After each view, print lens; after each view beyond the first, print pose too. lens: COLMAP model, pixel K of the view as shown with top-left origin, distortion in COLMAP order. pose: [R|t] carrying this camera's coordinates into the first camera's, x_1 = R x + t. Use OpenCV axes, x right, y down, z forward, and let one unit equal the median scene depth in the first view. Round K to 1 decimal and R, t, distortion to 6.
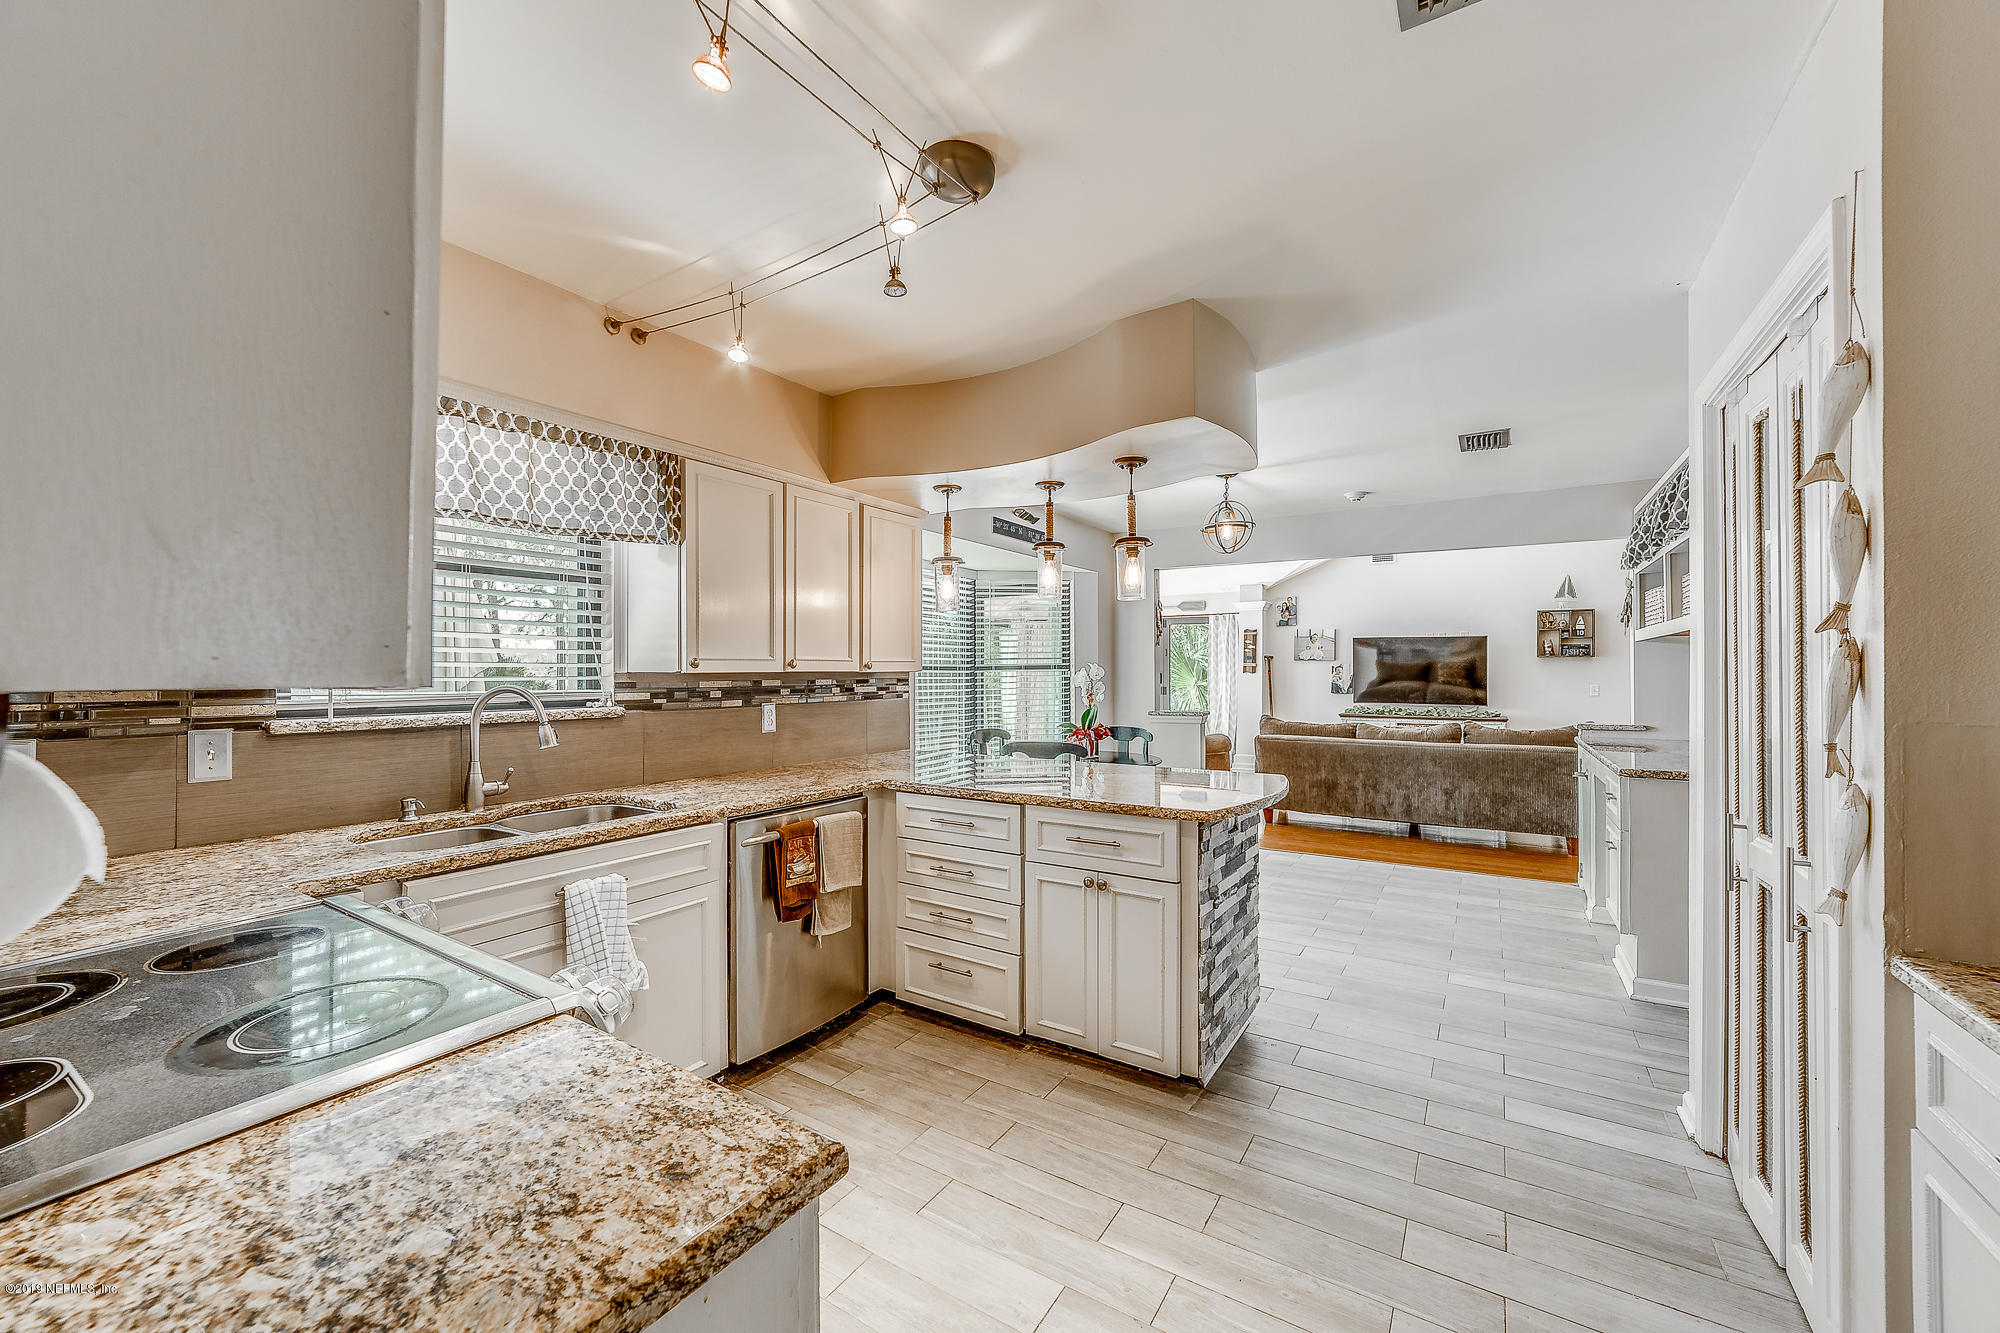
lens RADIAL K [[778.6, 0, 1000.0], [0, 778.6, 666.5], [0, 0, 1]] dist [-0.015311, 0.000085]
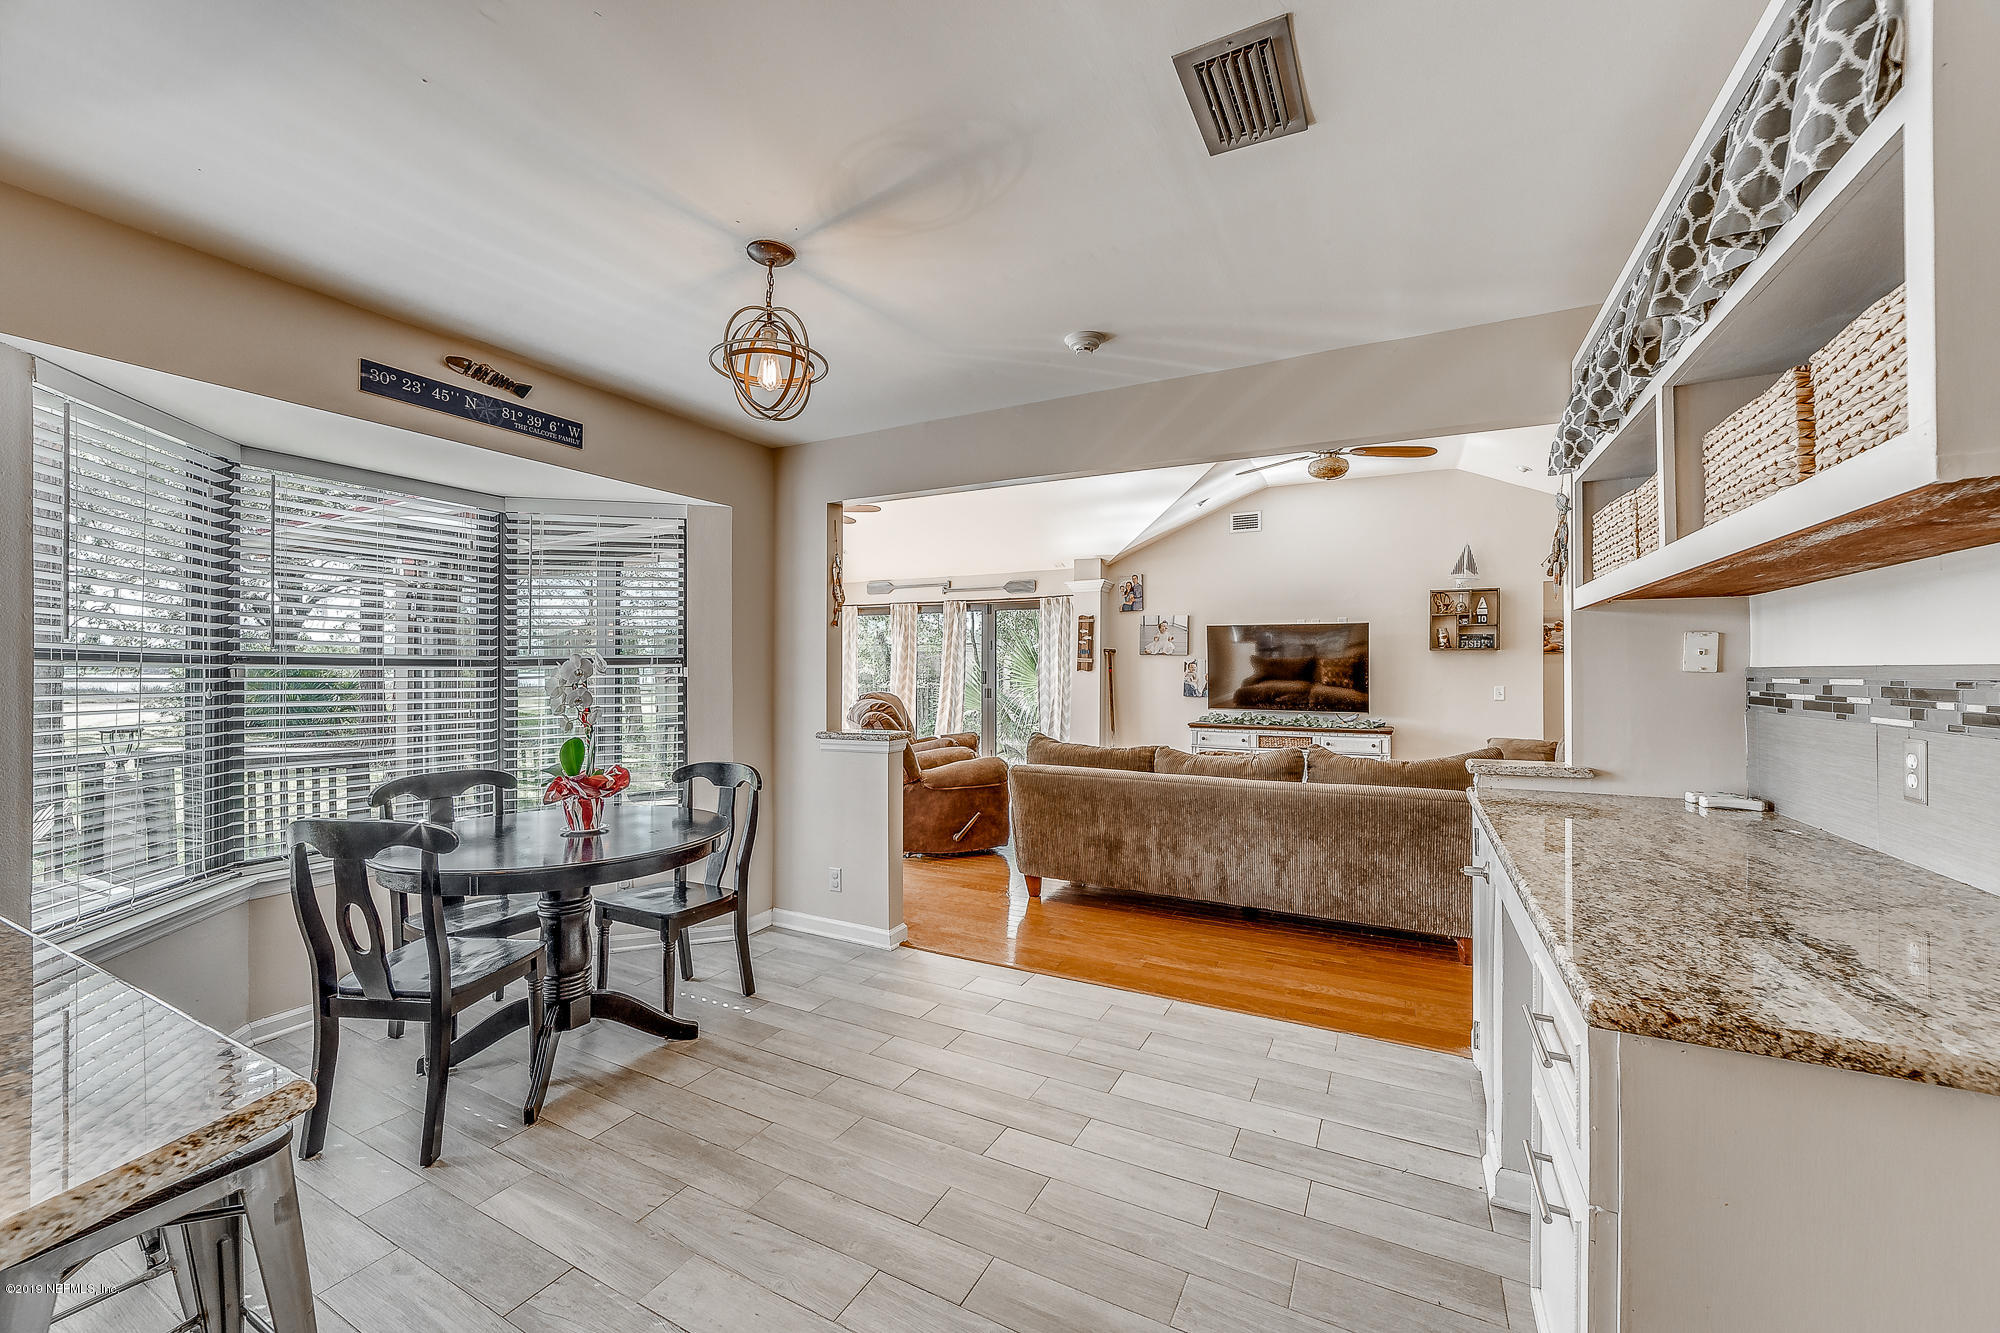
lens RADIAL K [[778.6, 0, 1000.0], [0, 778.6, 666.5], [0, 0, 1]] dist [-0.015311, 0.000085]
pose [[0.996473, 0.000196, 0.083916, 0.288117], [-0.000378, 0.999998, 0.002155, 0.003727], [-0.083915, -0.002179, 0.996471, 0.375933]]
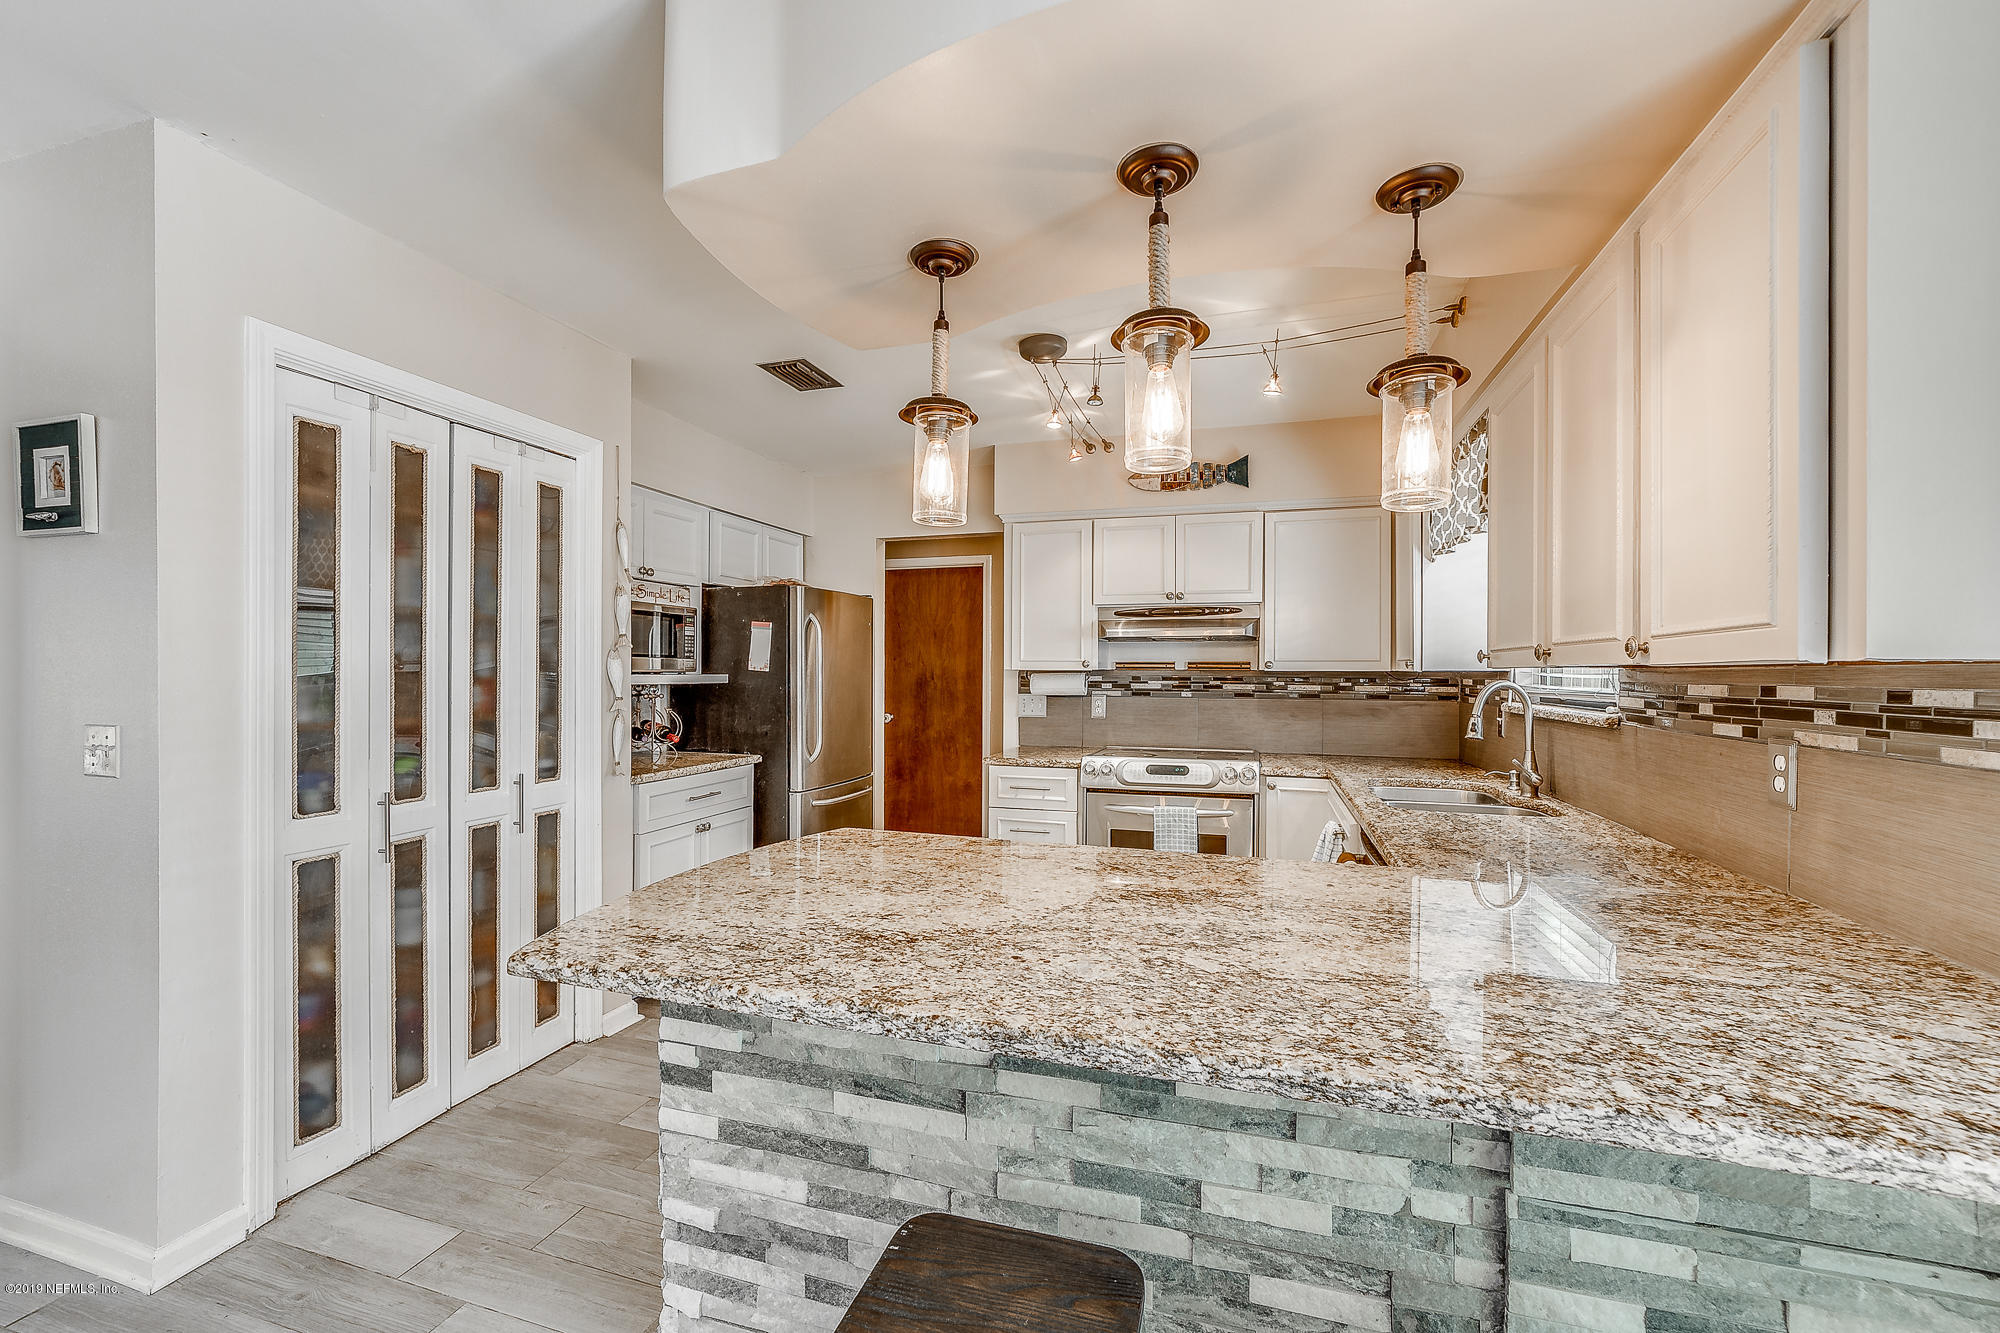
lens RADIAL K [[793.9, 0, 1007.1], [0, 793.9, 675.6], [0, 0, 1]] dist [-0.011976, 0.000415]
pose [[-0.965286, -0.003307, -0.261175, 0.121910], [-0.003478, 0.999994, 0.000192, 0.007340], [0.261173, 0.001094, -0.965291, 0.714257]]
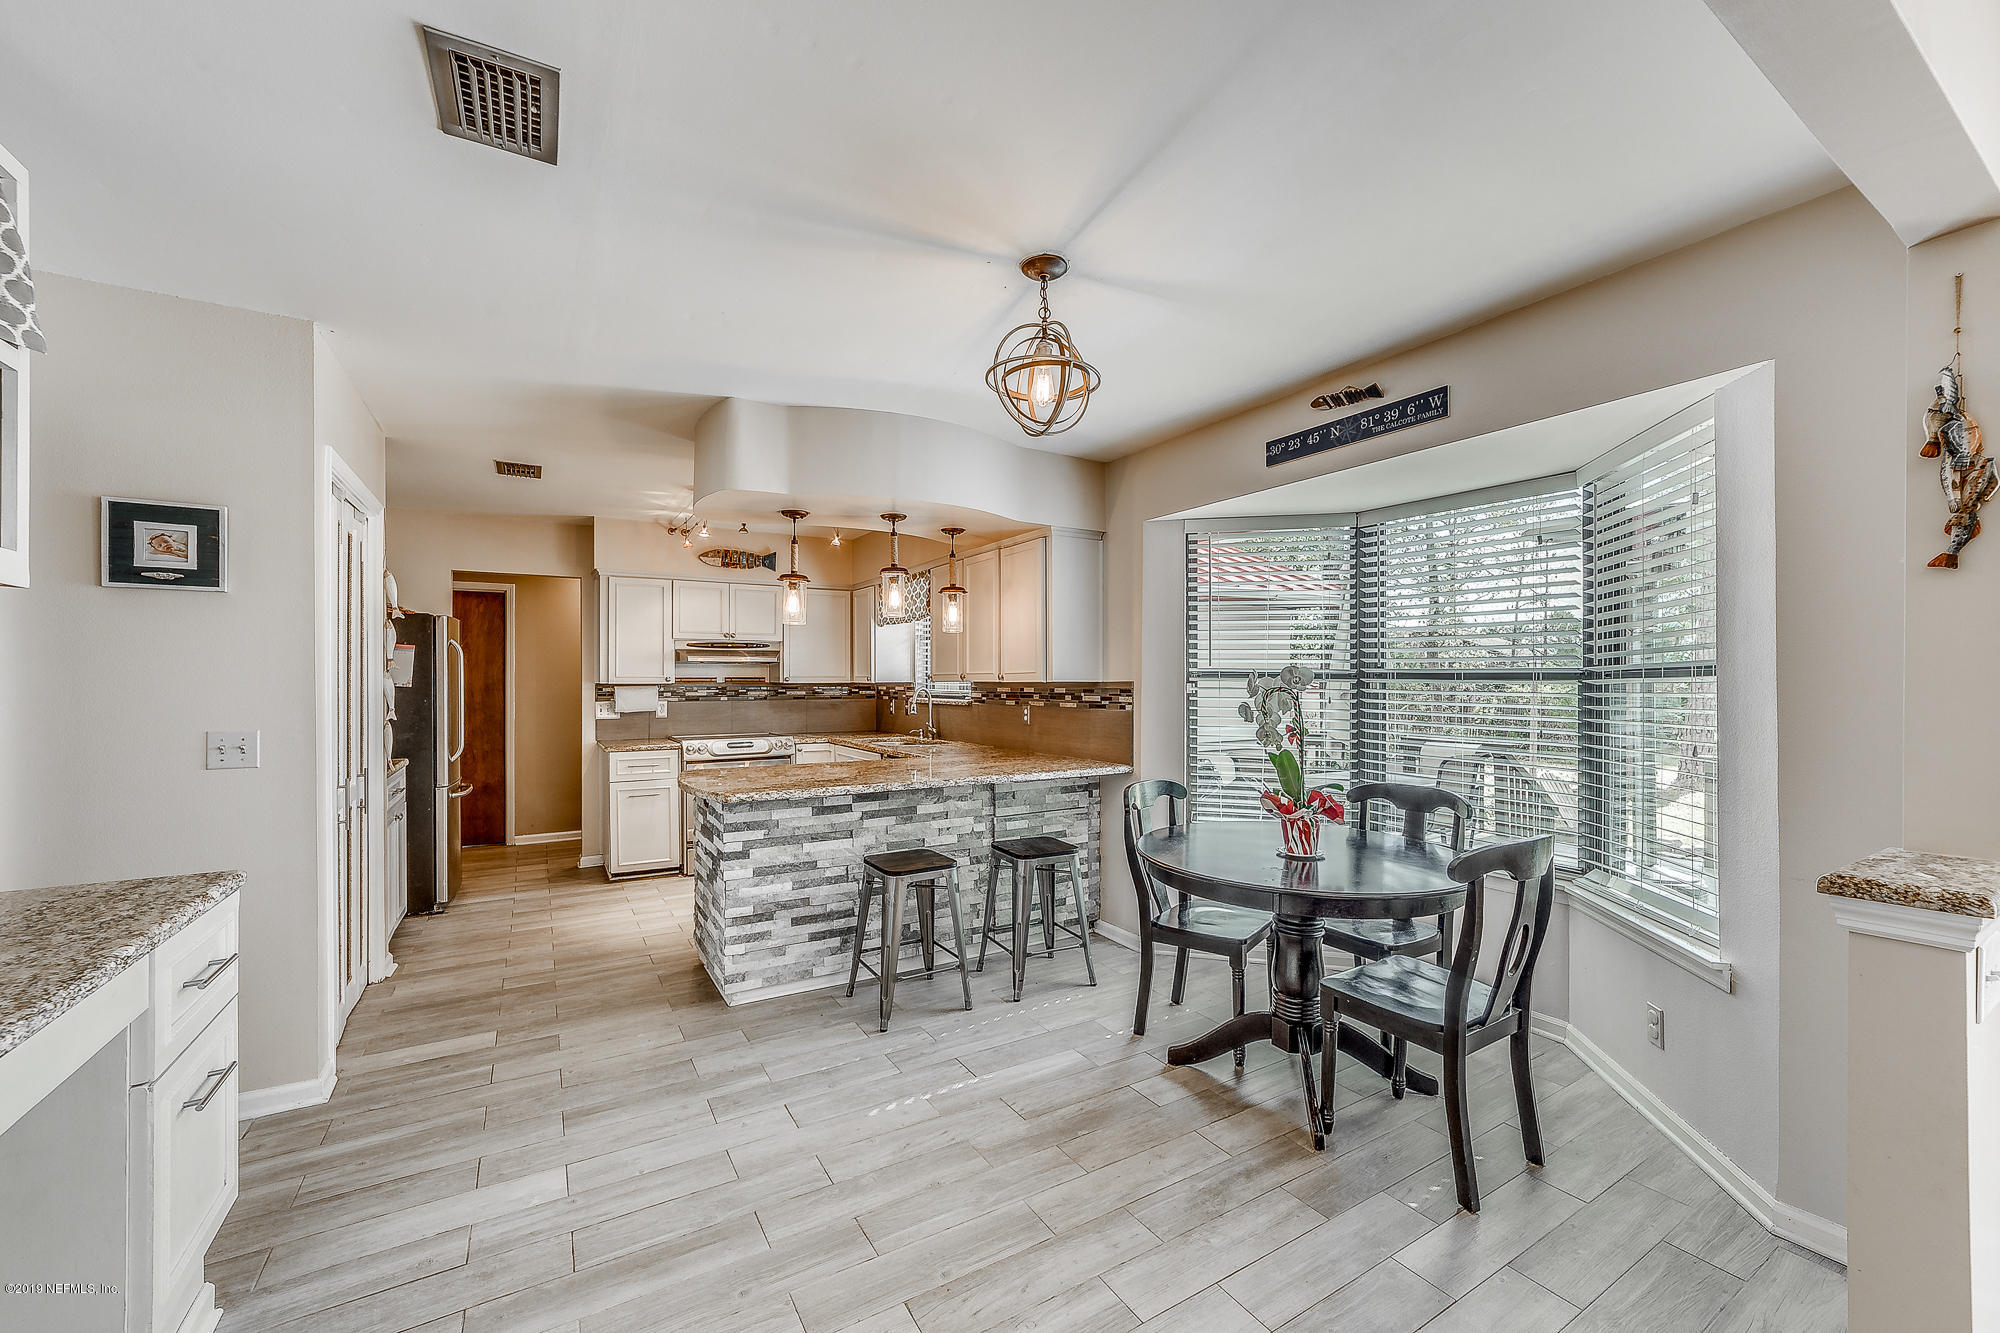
lens RADIAL K [[793.9, 0, 1007.1], [0, 793.9, 675.6], [0, 0, 1]] dist [-0.011976, 0.000415]
pose [[-0.443292, -0.005609, -0.896360, 0.541668], [0.006365, 0.999936, -0.009405, 0.004891], [0.896355, -0.009874, -0.443228, 0.876154]]
